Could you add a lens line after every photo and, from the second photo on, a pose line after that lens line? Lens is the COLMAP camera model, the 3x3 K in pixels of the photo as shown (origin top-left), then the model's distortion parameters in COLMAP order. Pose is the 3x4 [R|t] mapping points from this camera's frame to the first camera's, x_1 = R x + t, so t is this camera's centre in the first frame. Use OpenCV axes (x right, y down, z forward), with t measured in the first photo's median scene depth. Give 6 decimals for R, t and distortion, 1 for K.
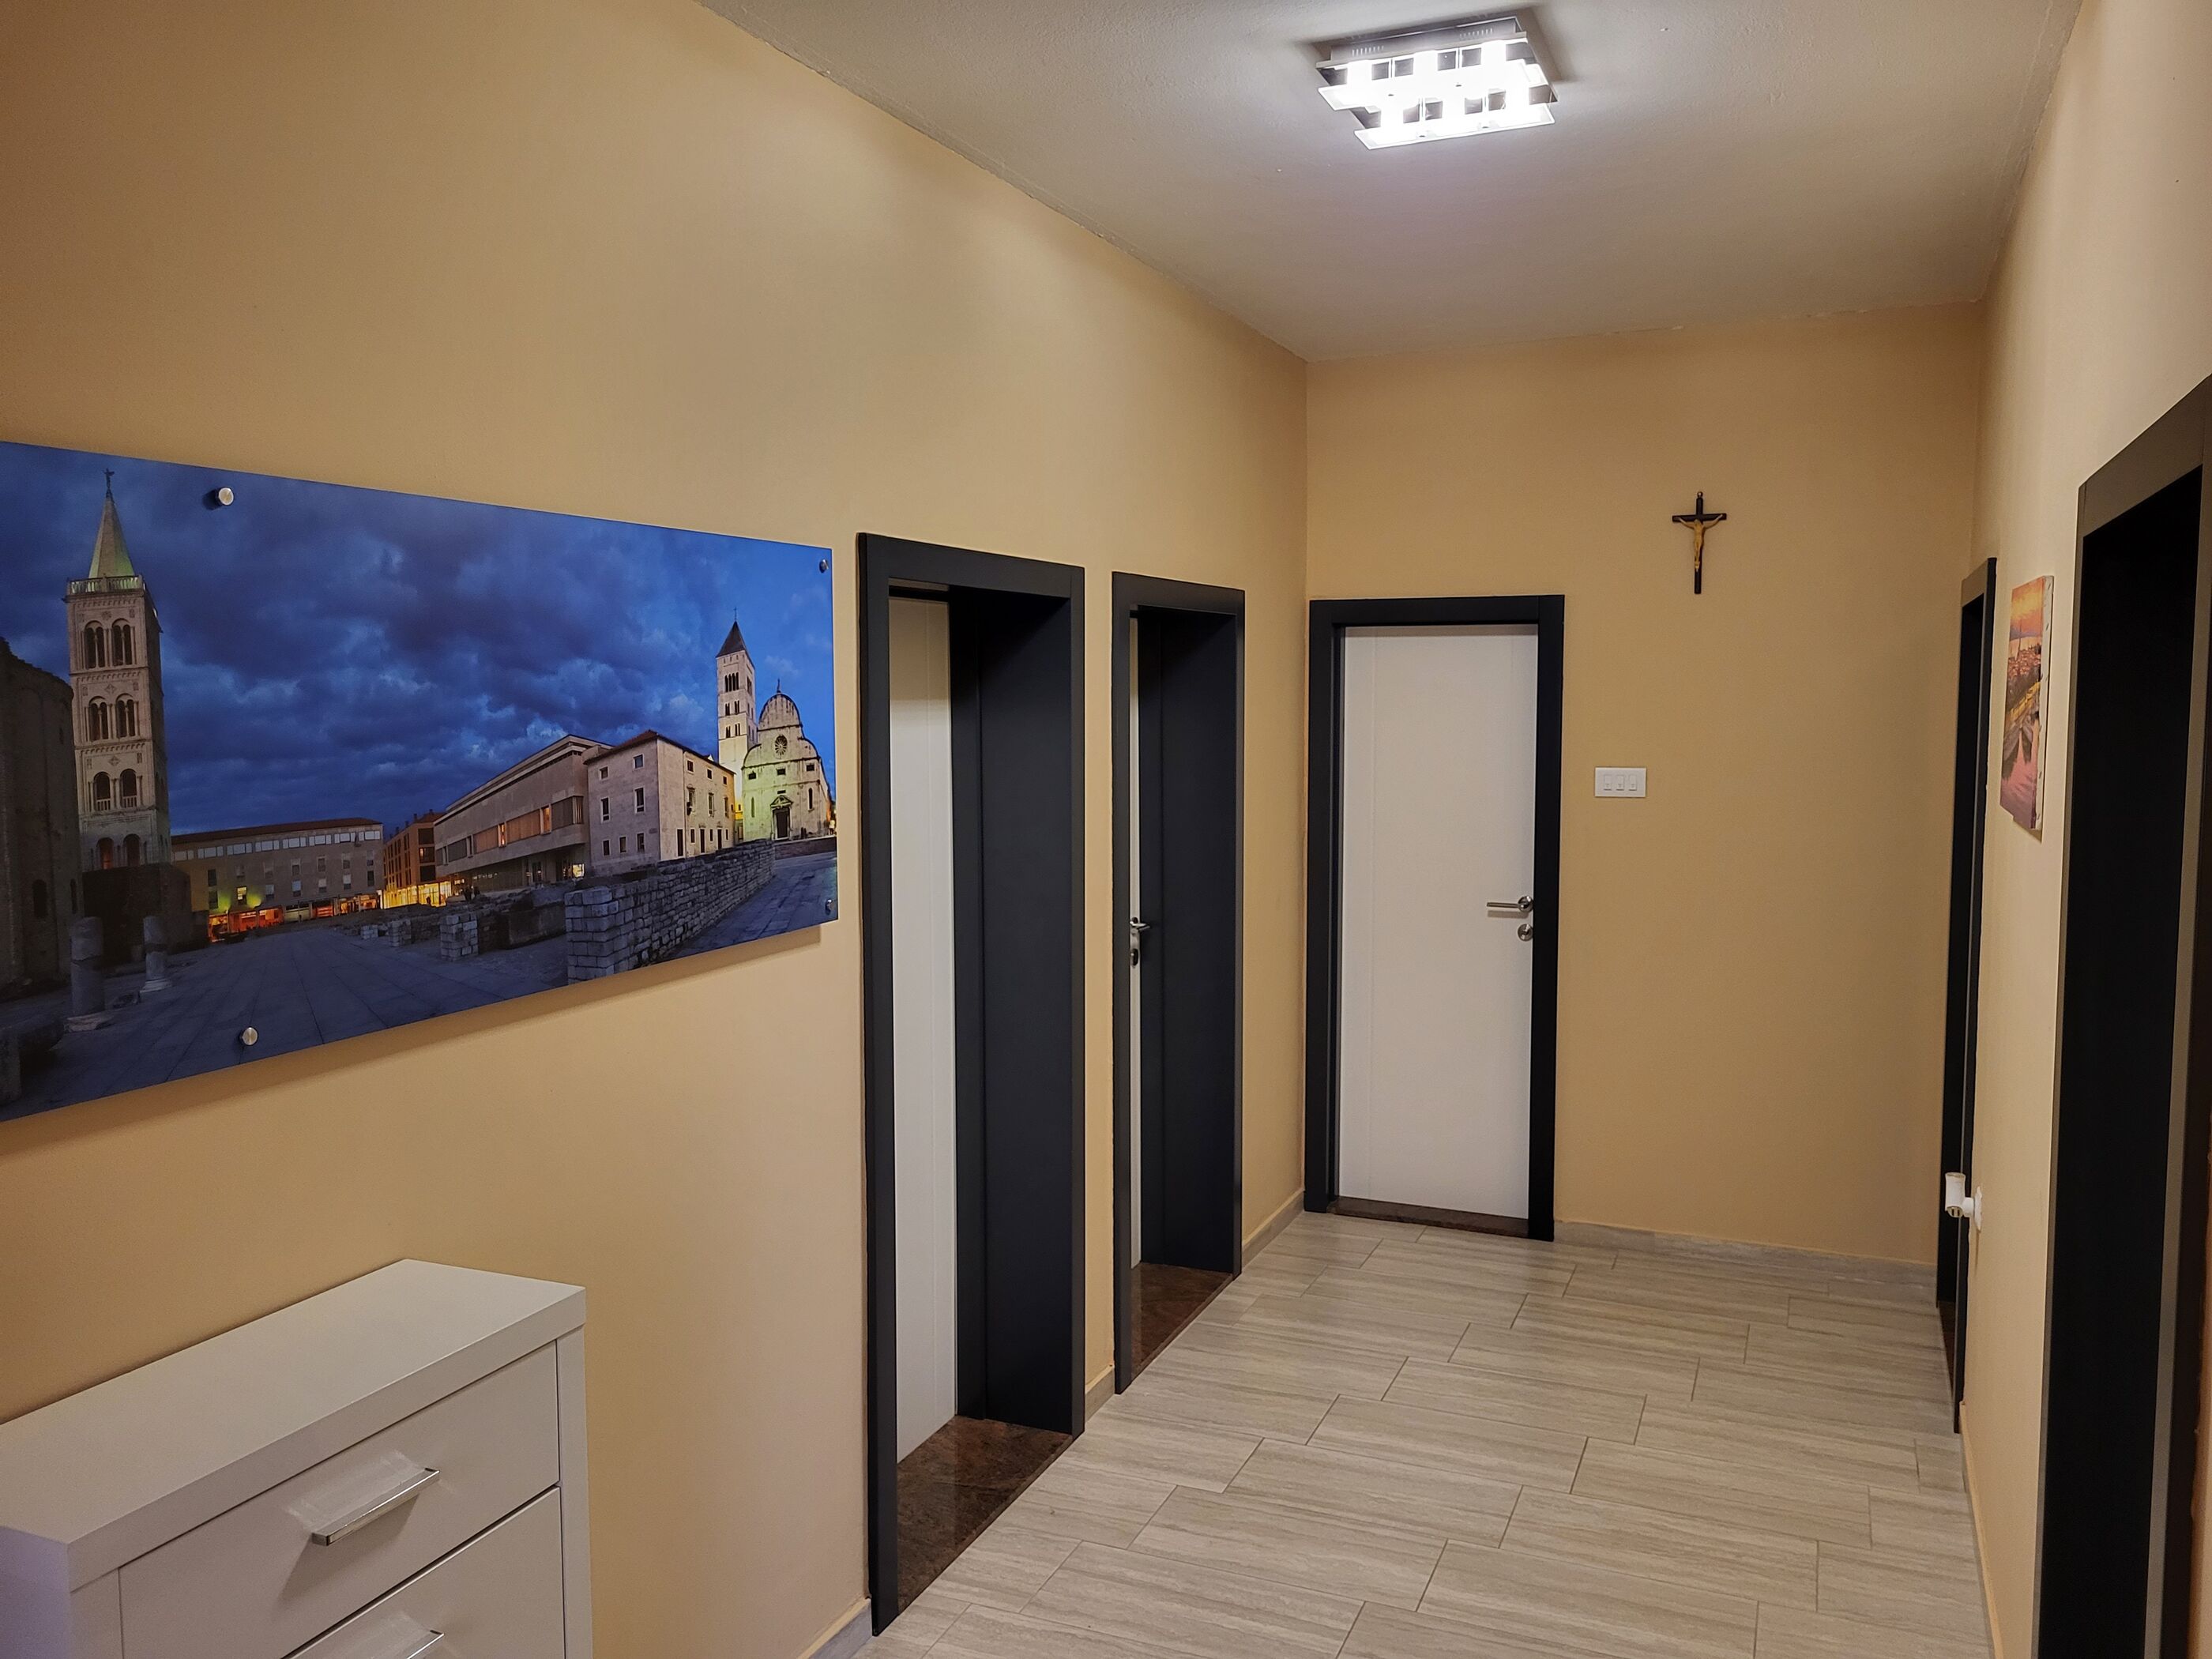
lens RADIAL K [[1686.6, 0, 1117.5], [0, 1686.6, 837.8], [0, 0, 1]] dist [0.034874, 0.000416]
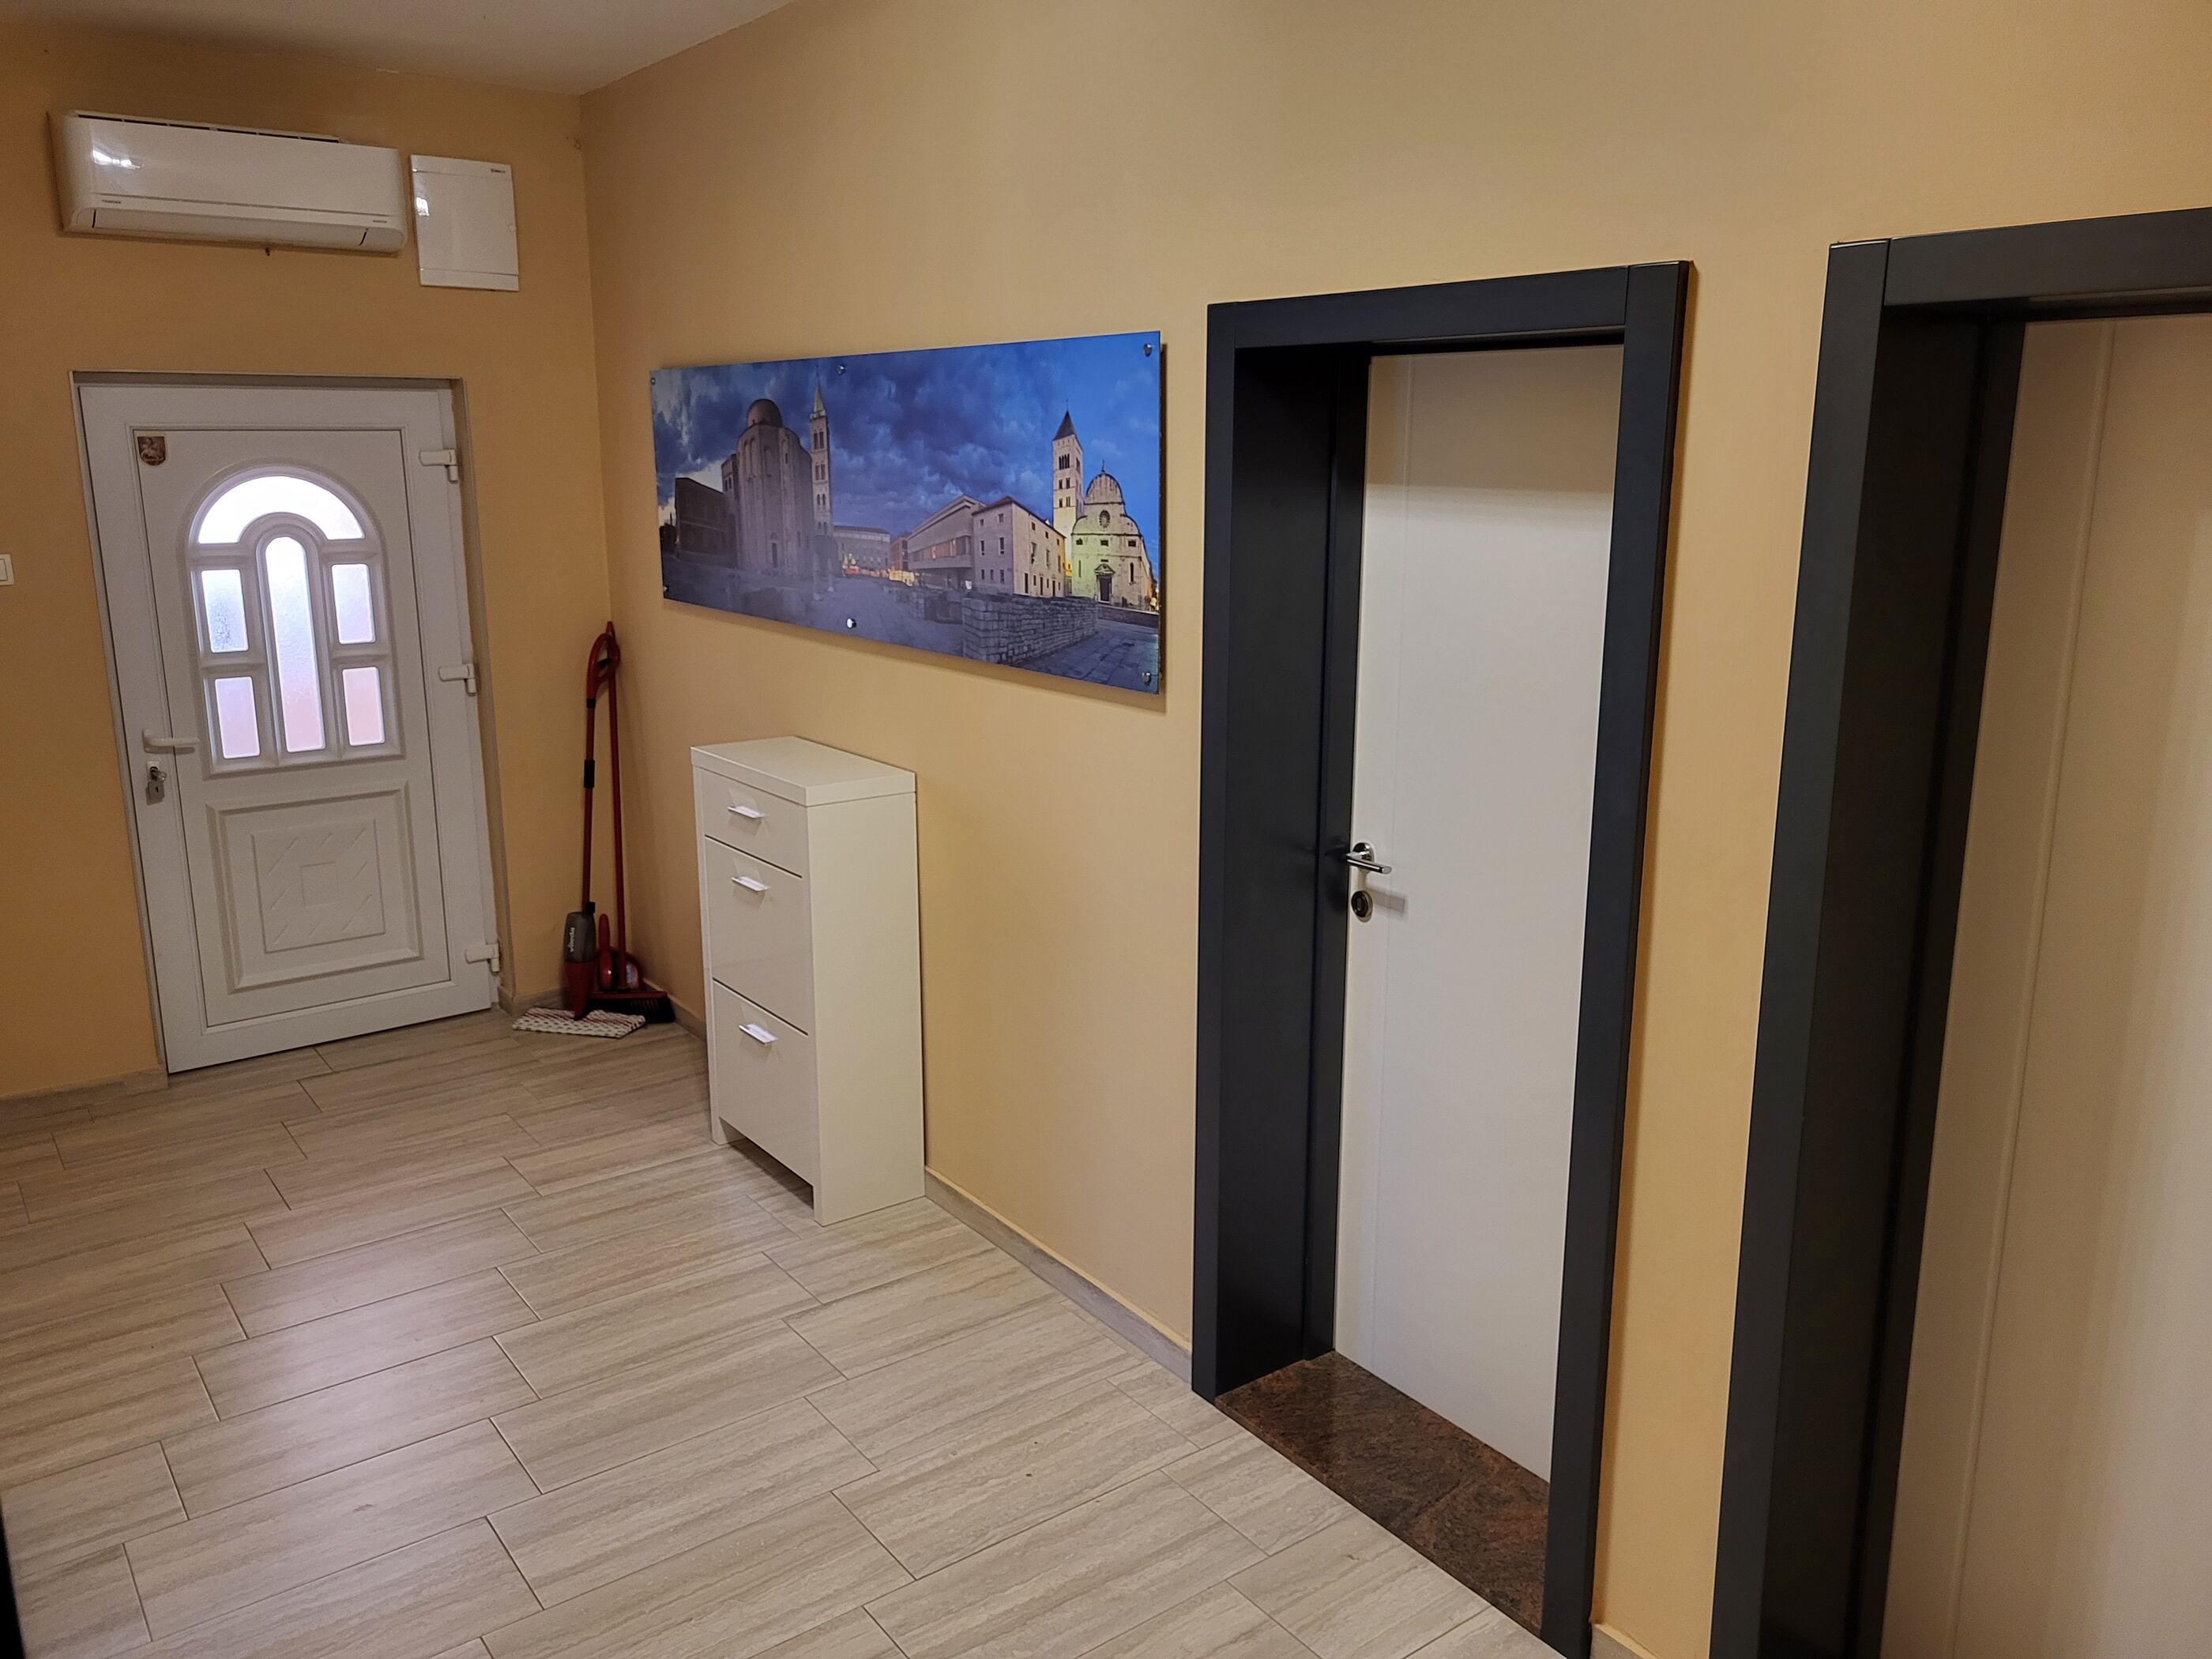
lens RADIAL K [[1686.6, 0, 1116.4], [0, 1686.6, 812.9], [0, 0, 1]] dist [0.034874, 0.000416]
pose [[-0.506202, 0.194525, -0.840190, 0.888350], [-0.074254, 0.960781, 0.267182, -0.190249], [0.859213, 0.197635, -0.471905, 1.779648]]
